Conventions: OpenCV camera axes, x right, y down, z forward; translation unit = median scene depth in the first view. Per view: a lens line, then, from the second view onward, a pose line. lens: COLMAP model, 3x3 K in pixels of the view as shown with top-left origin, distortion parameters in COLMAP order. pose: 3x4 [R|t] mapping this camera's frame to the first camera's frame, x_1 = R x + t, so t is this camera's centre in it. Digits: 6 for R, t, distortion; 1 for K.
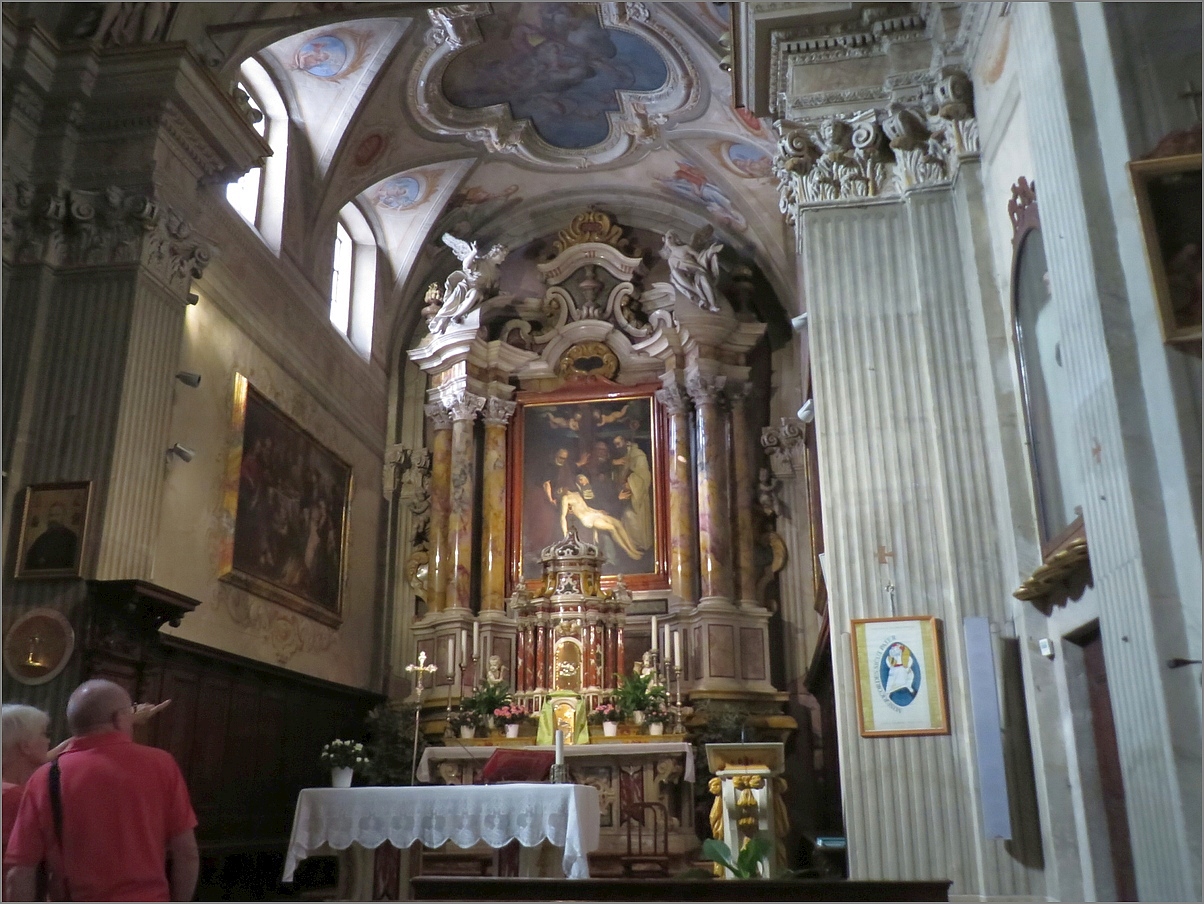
lens RADIAL K [[1098.1, 0, 602.0], [0, 1098.1, 452.0], [0, 0, 1]] dist [-0.005698, -0.001798]
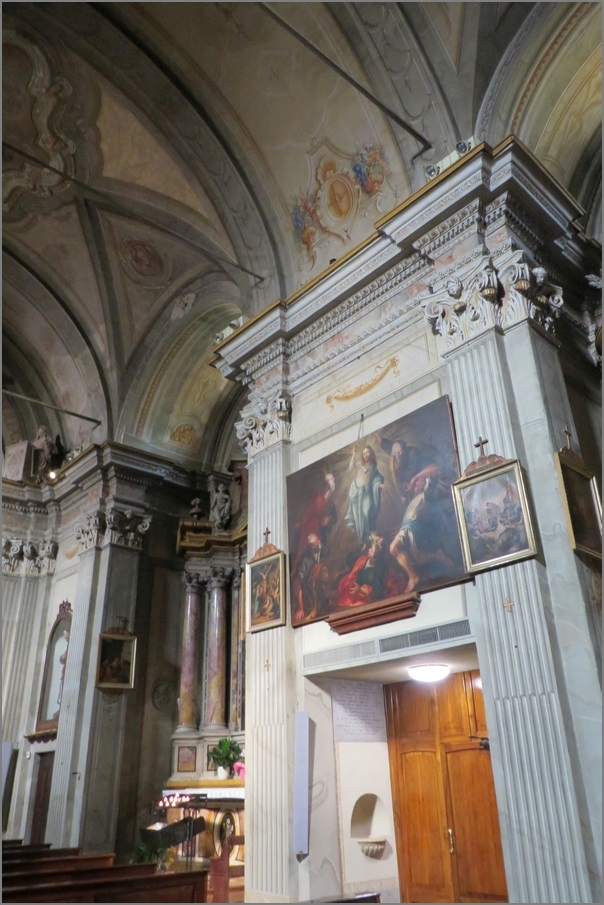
lens RADIAL K [[694.1, 0, 301.5], [0, 694.1, 464.9], [0, 0, 1]] dist [-0.004548, -0.000066]
pose [[0.659336, 0.326398, 0.677303, -0.554559], [-0.226490, 0.945231, -0.235034, -0.253766], [-0.716923, 0.001564, 0.697151, -0.747862]]
